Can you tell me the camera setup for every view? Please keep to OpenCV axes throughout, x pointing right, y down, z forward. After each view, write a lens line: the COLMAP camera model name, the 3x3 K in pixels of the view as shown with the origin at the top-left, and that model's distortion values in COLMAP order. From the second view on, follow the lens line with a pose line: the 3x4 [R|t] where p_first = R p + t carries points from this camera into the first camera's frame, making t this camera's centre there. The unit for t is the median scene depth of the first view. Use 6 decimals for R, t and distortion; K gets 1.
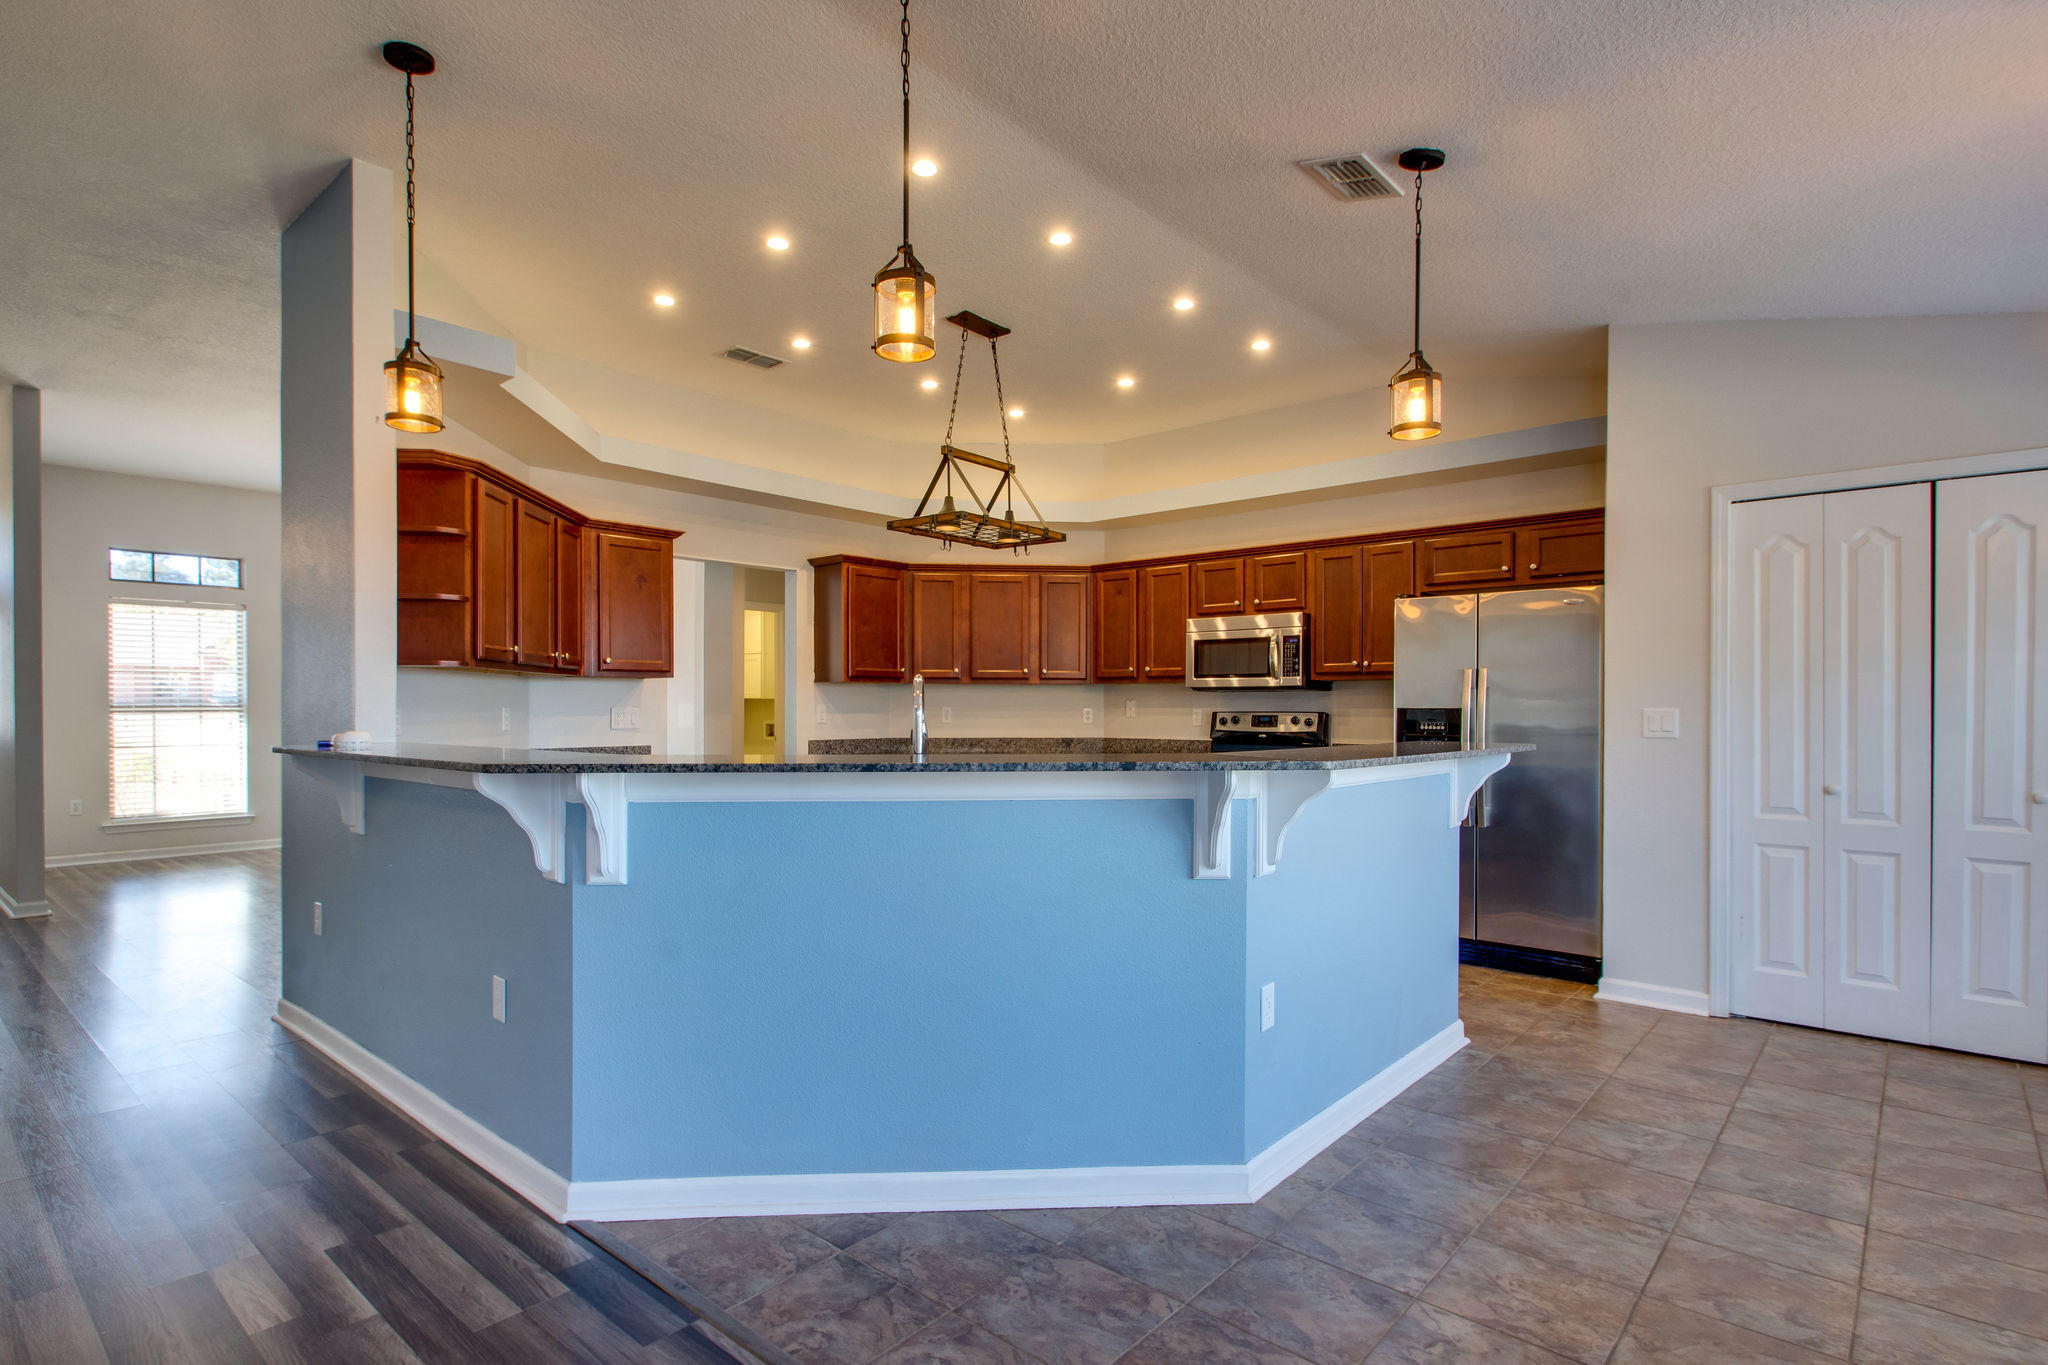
lens RADIAL K [[1053.2, 0, 994.8], [0, 1053.2, 721.6], [0, 0, 1]] dist [-0.001629, -0.000121]
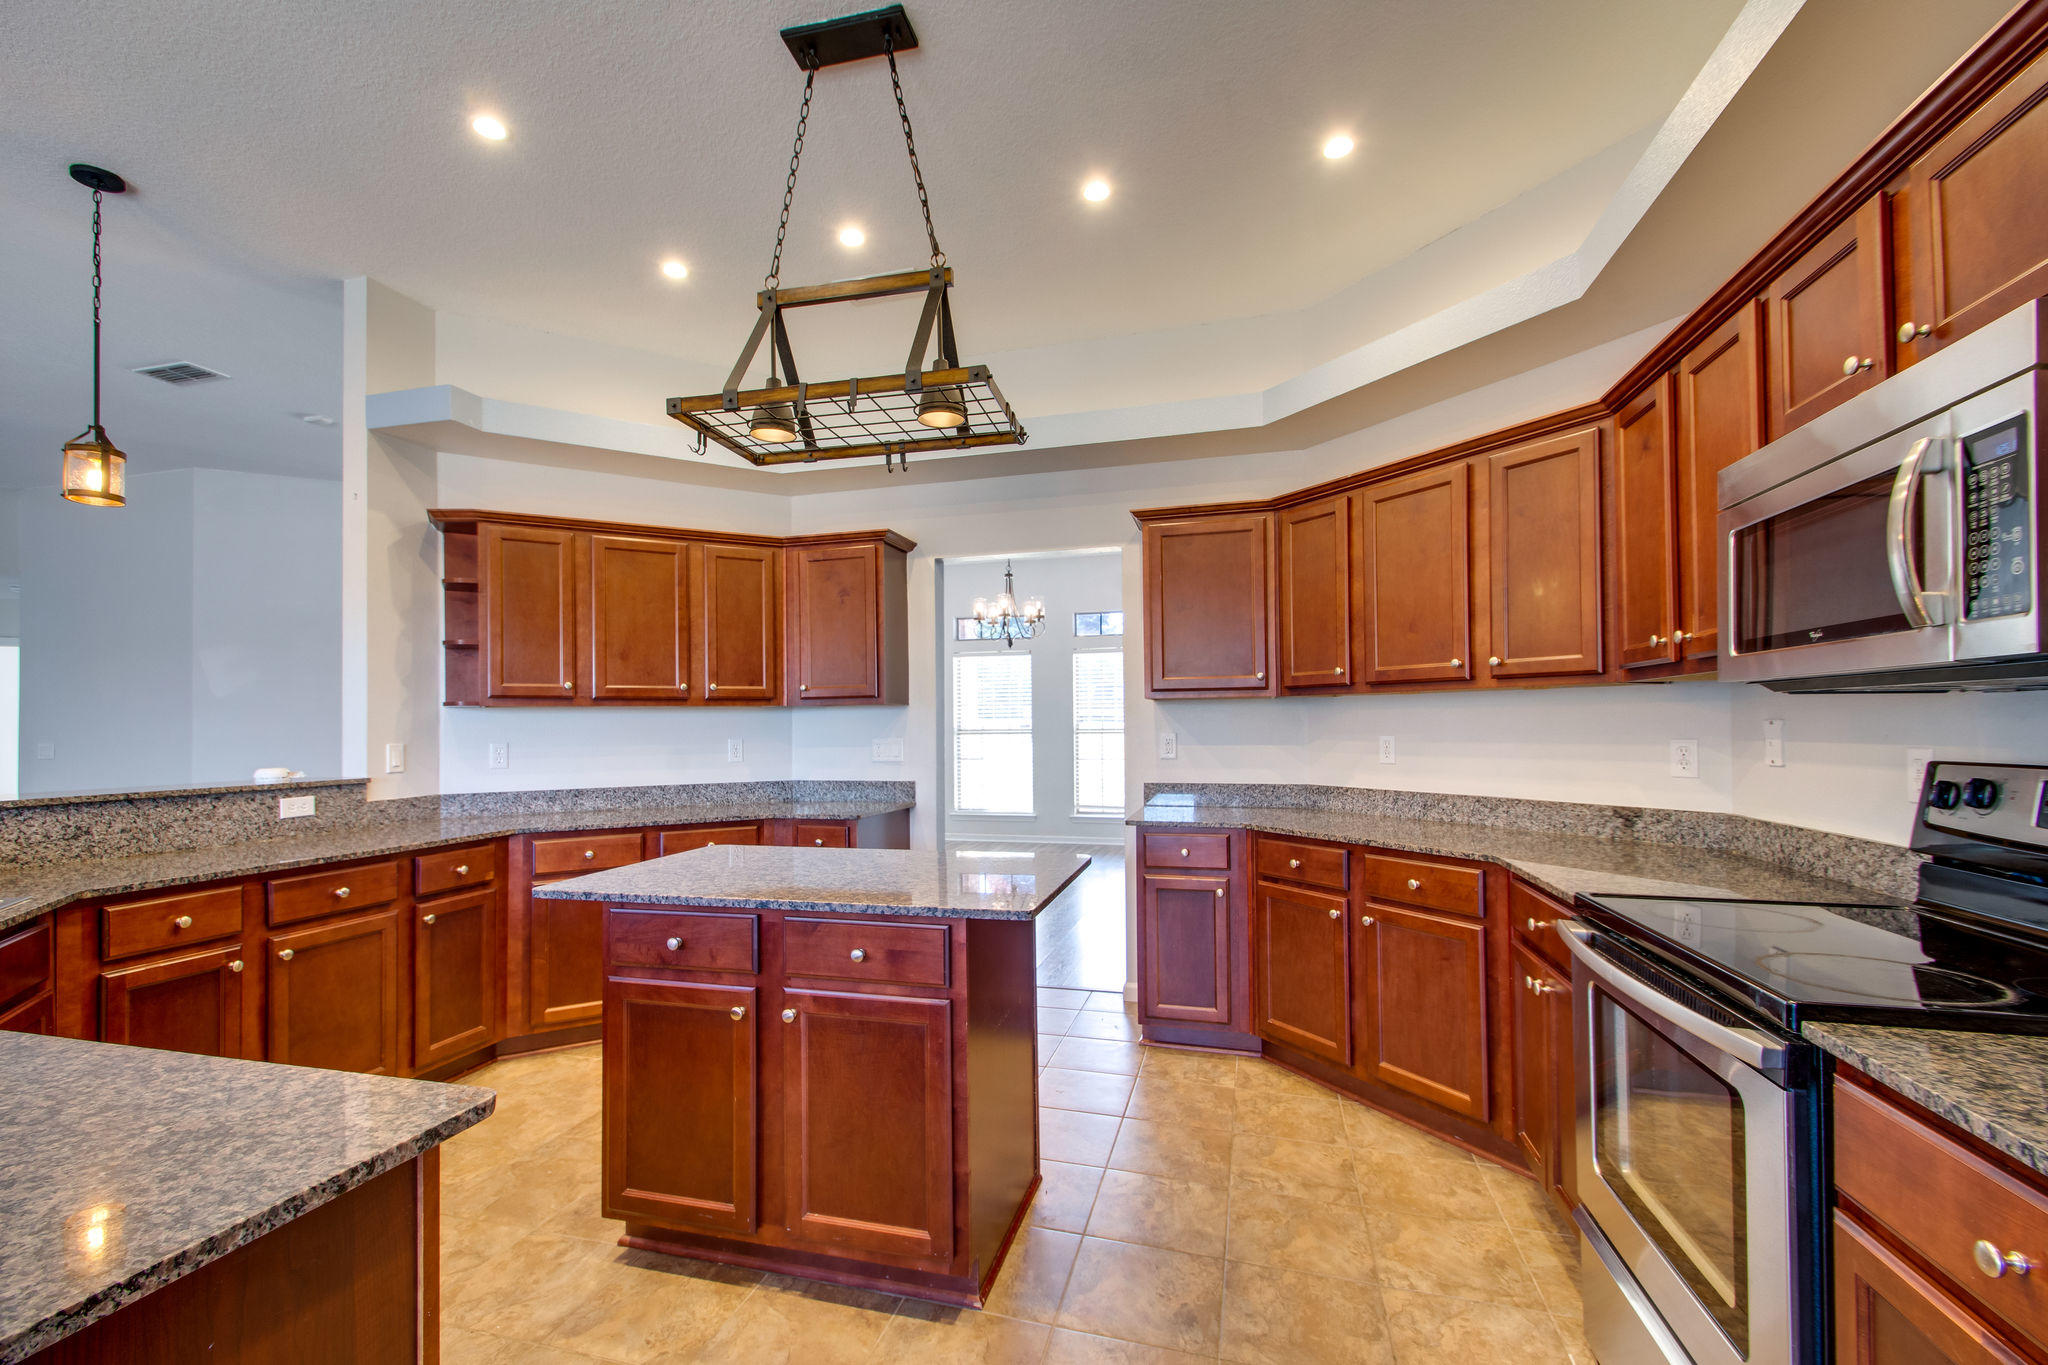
lens RADIAL K [[870.2, 0, 945.6], [0, 870.2, 716.0], [0, 0, 1]] dist [0.000467, 0.000159]
pose [[0.414327, -0.016590, -0.909977, 0.315475], [-0.002961, 0.999804, -0.019576, -0.016106], [0.910123, 0.010806, 0.414197, 0.664318]]
